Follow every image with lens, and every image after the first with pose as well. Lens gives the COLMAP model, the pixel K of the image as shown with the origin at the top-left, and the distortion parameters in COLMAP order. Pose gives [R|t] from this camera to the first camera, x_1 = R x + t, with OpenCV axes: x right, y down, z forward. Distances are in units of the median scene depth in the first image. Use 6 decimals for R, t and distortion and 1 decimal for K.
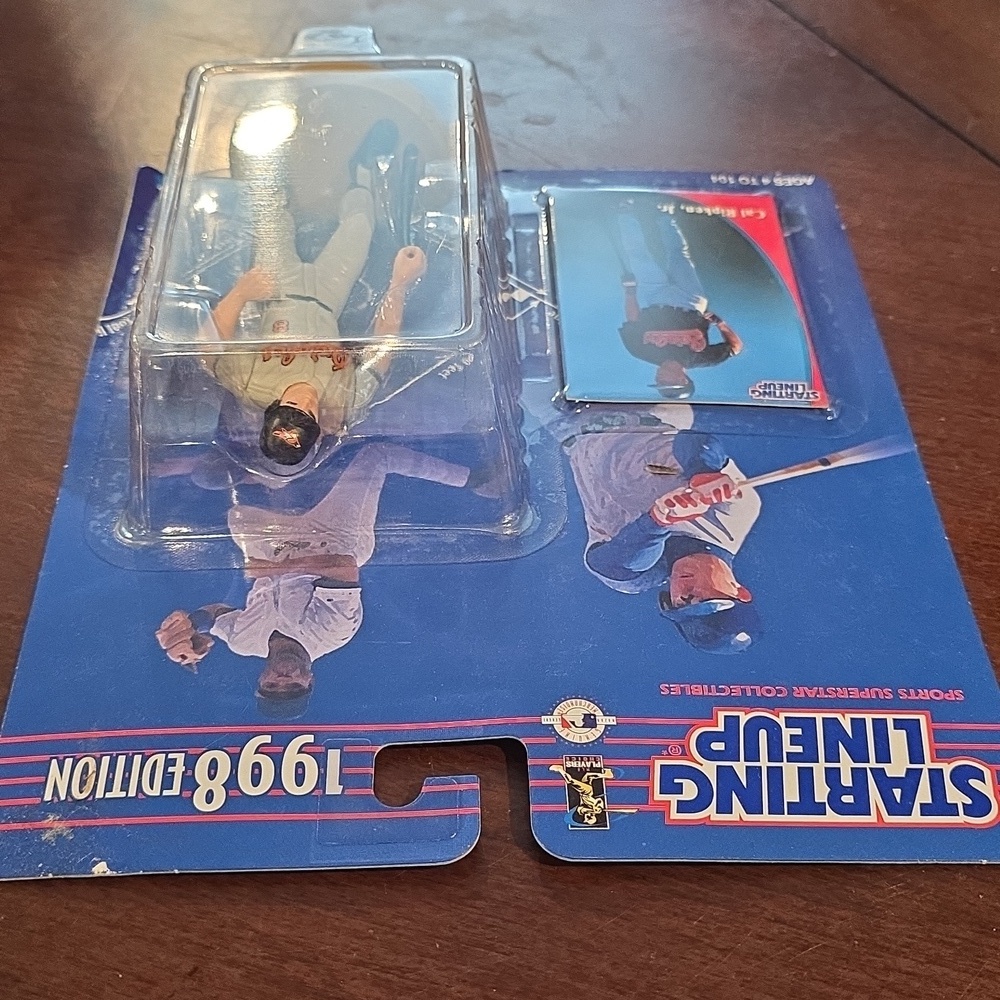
lens RADIAL K [[1492.6, 0, 480.4], [0, 1492.6, 499.9], [0, 0, 1]] dist [0.261486, -1.274352]
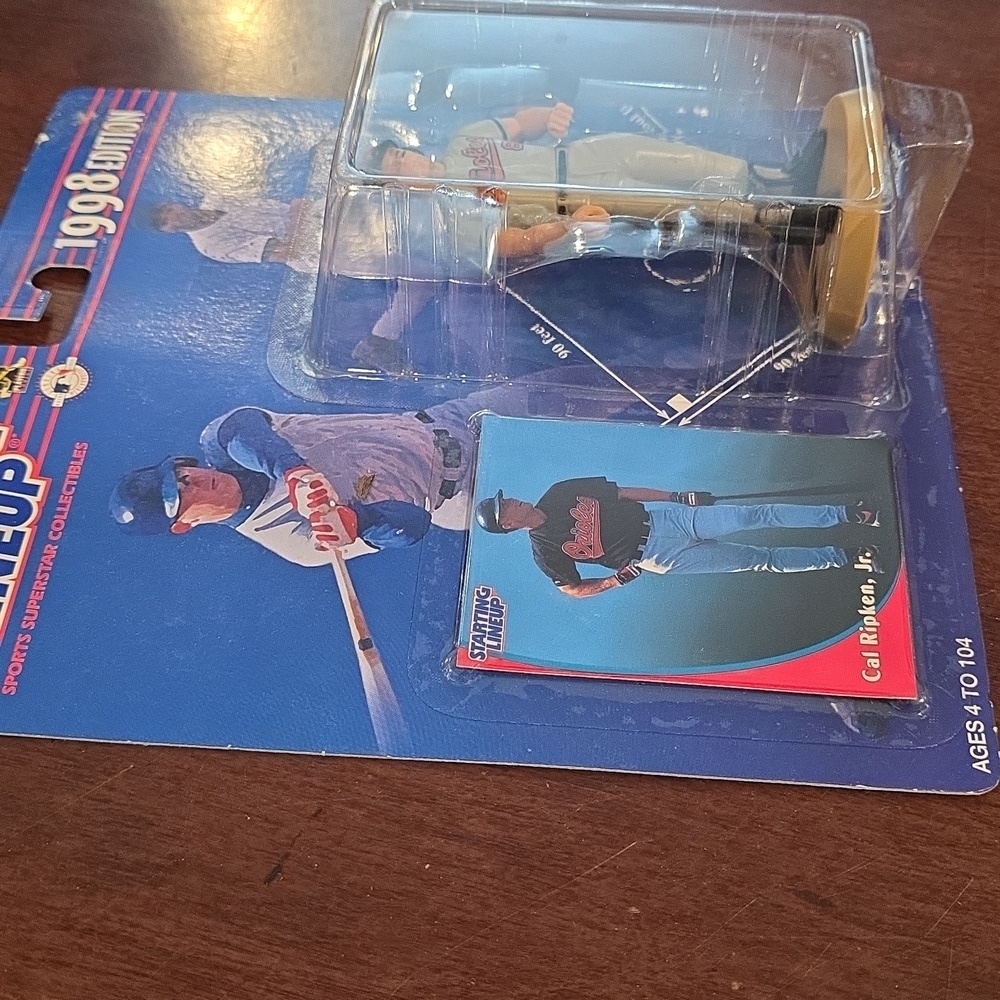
lens RADIAL K [[1492.6, 0, 480.4], [0, 1492.6, 499.9], [0, 0, 1]] dist [0.261486, -1.274352]
pose [[-0.103795, 0.759710, -0.641925, 0.796644], [-0.711393, 0.394346, 0.581731, -0.673603], [0.695087, 0.517042, 0.499521, 0.664606]]
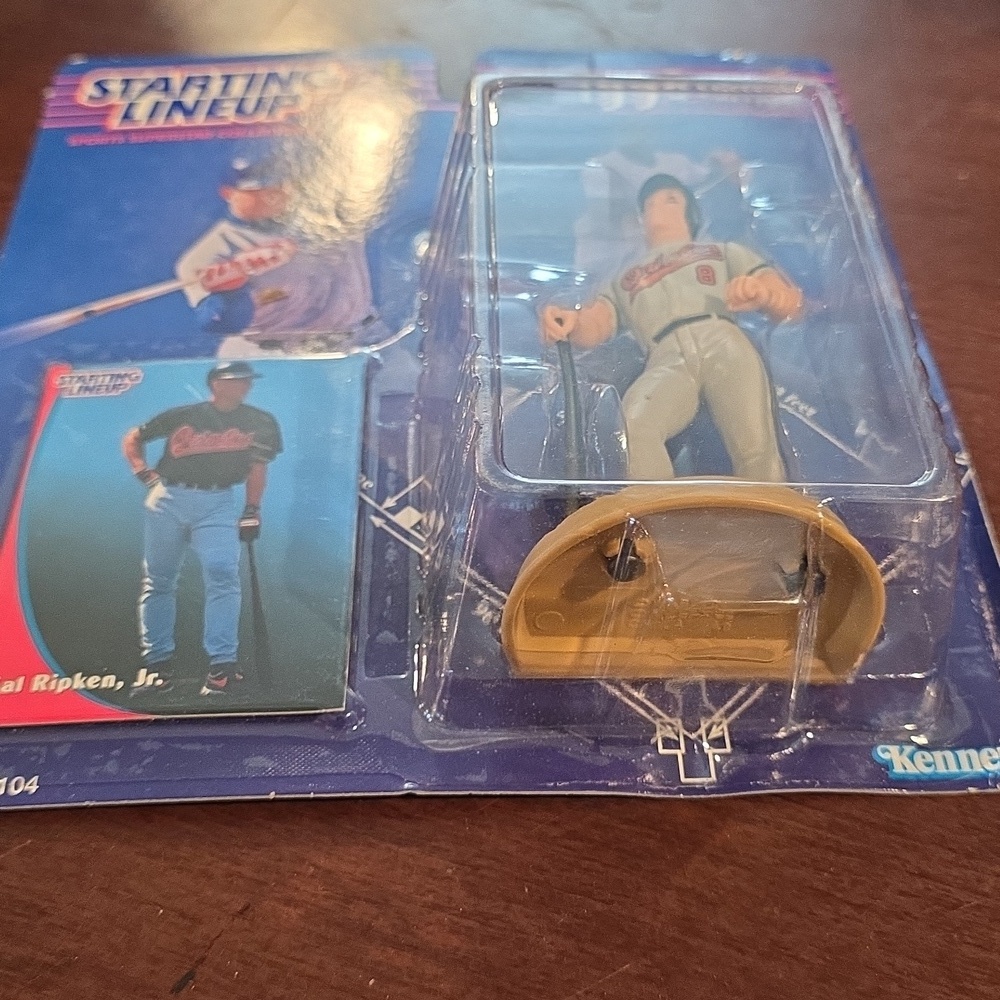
lens RADIAL K [[1492.6, 0, 480.4], [0, 1492.6, 499.9], [0, 0, 1]] dist [0.261486, -1.274352]
pose [[-0.999901, -0.013997, -0.001384, -0.007987], [-0.000969, -0.029609, 0.999561, -1.065632], [-0.014032, 0.999464, 0.029592, 1.232018]]
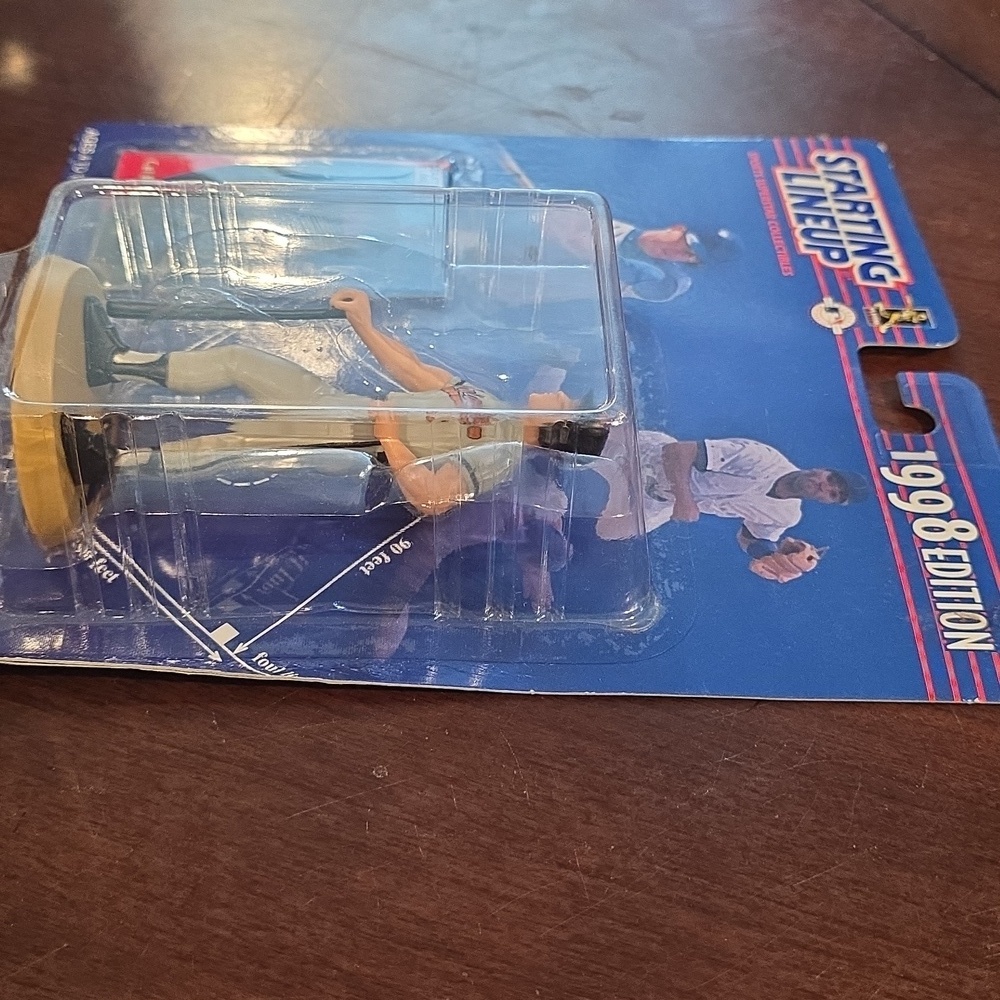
lens RADIAL K [[1492.6, 0, 480.4], [0, 1492.6, 499.9], [0, 0, 1]] dist [0.261486, -1.274352]
pose [[0.013452, -0.714535, 0.699471, -0.877202], [0.687888, 0.514305, 0.512152, -0.585291], [-0.725692, 0.474268, 0.498438, 0.634217]]
